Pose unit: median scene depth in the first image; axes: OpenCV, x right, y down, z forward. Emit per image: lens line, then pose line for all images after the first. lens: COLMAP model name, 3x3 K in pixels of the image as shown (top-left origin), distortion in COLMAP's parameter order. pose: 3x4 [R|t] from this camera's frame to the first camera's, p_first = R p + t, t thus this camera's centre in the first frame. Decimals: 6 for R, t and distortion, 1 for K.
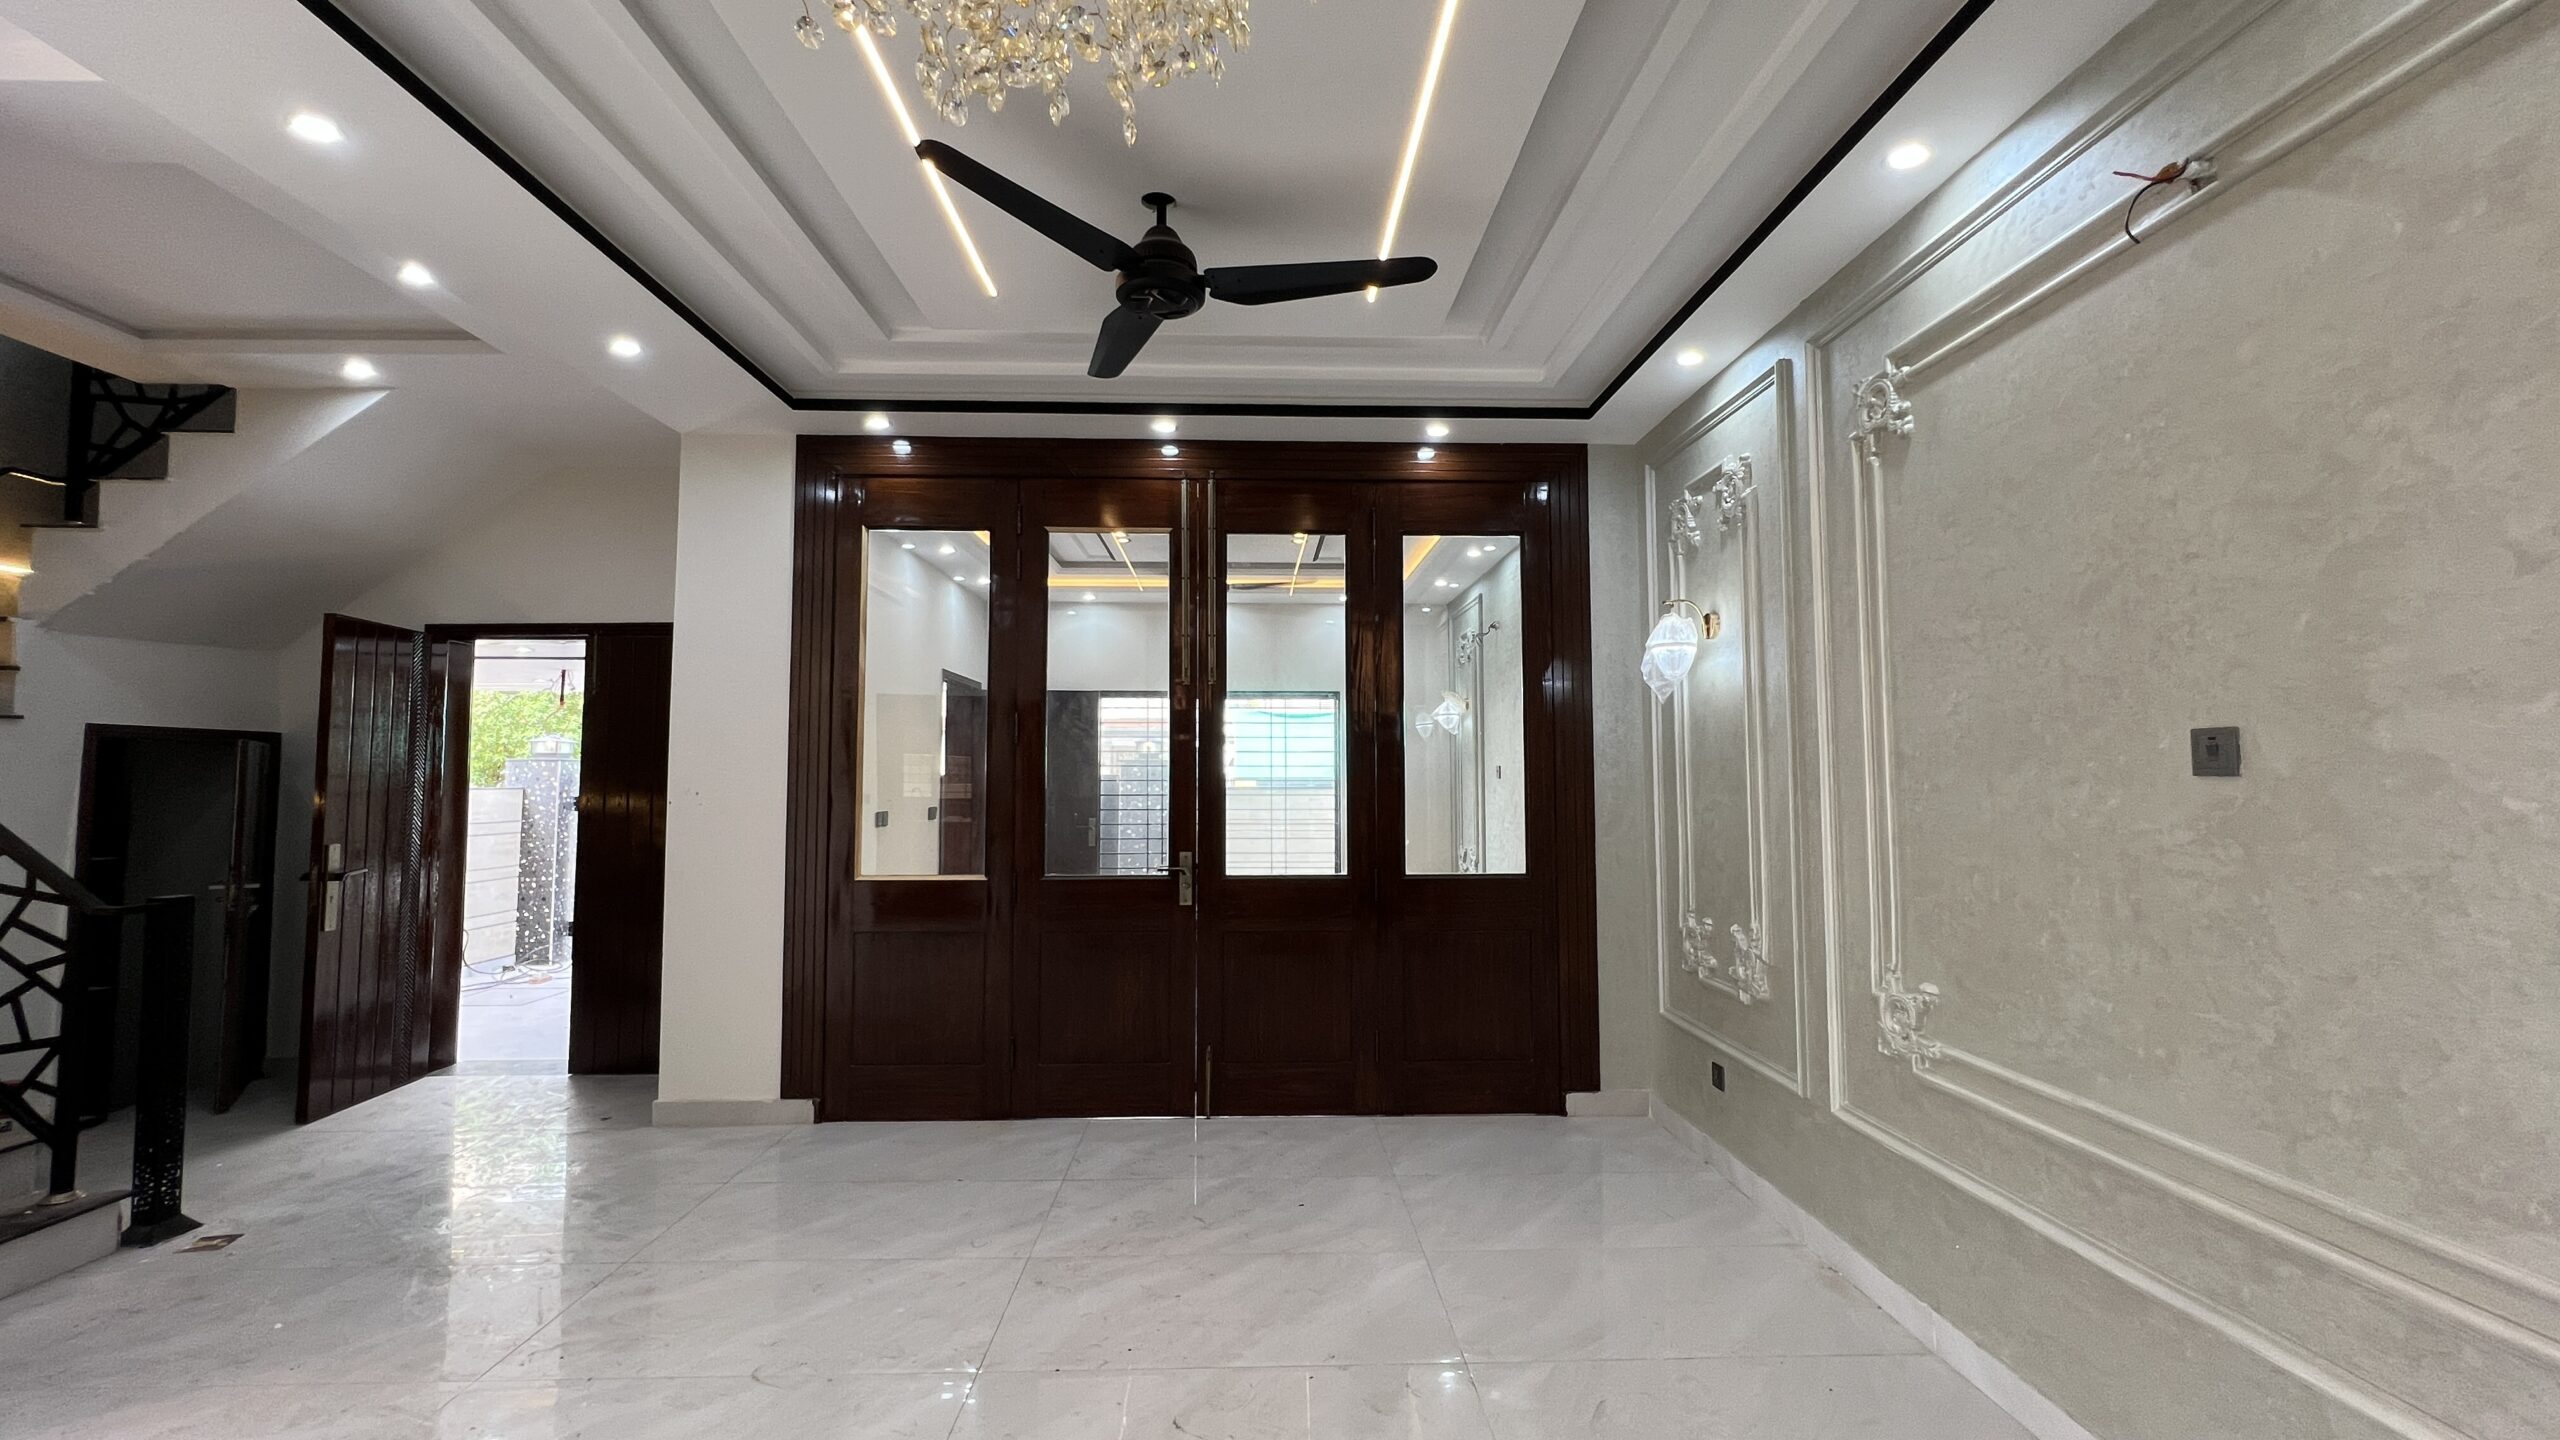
lens RADIAL K [[1024.5, 0, 1276.0], [0, 1024.5, 722.0], [0, 0, 1]] dist [-0.006586, 0.000034]
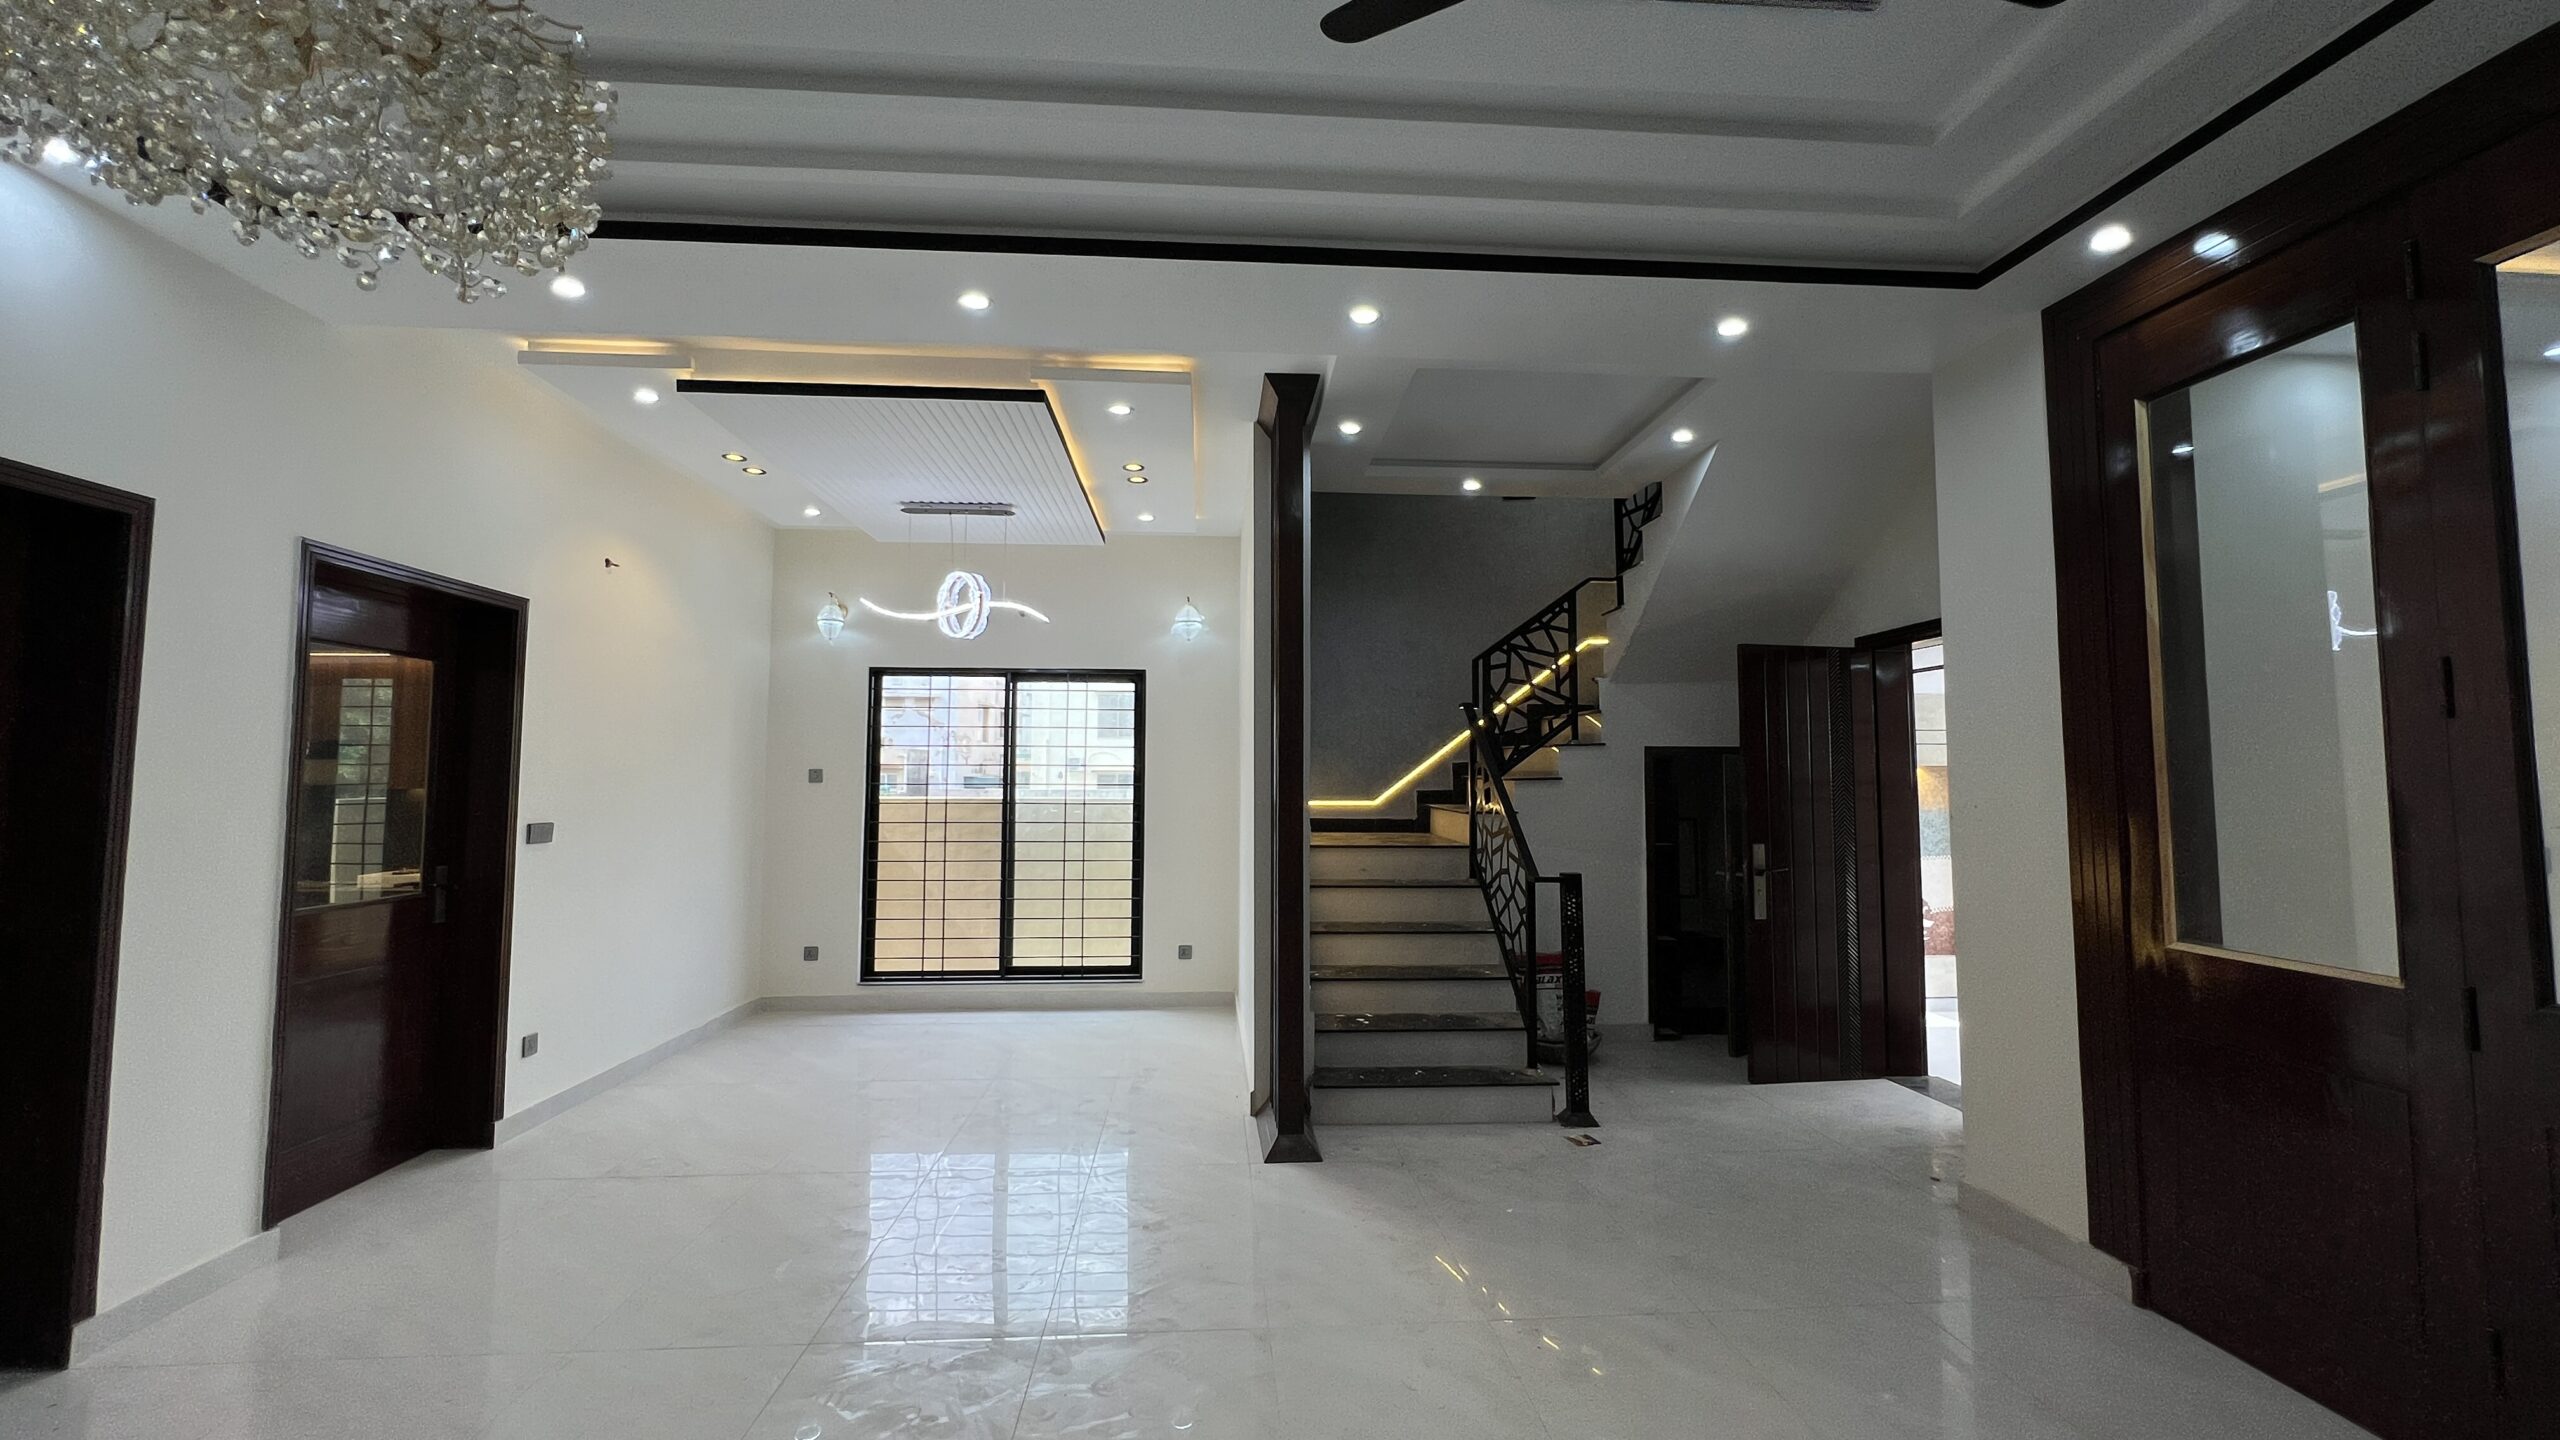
lens RADIAL K [[1024.5, 0, 1276.0], [0, 1024.5, 722.0], [0, 0, 1]] dist [-0.006586, 0.000034]
pose [[0.036068, -0.058191, -0.997654, 0.218897], [0.053815, 0.996968, -0.056205, 0.019926], [0.997899, -0.051661, 0.039090, 0.438459]]
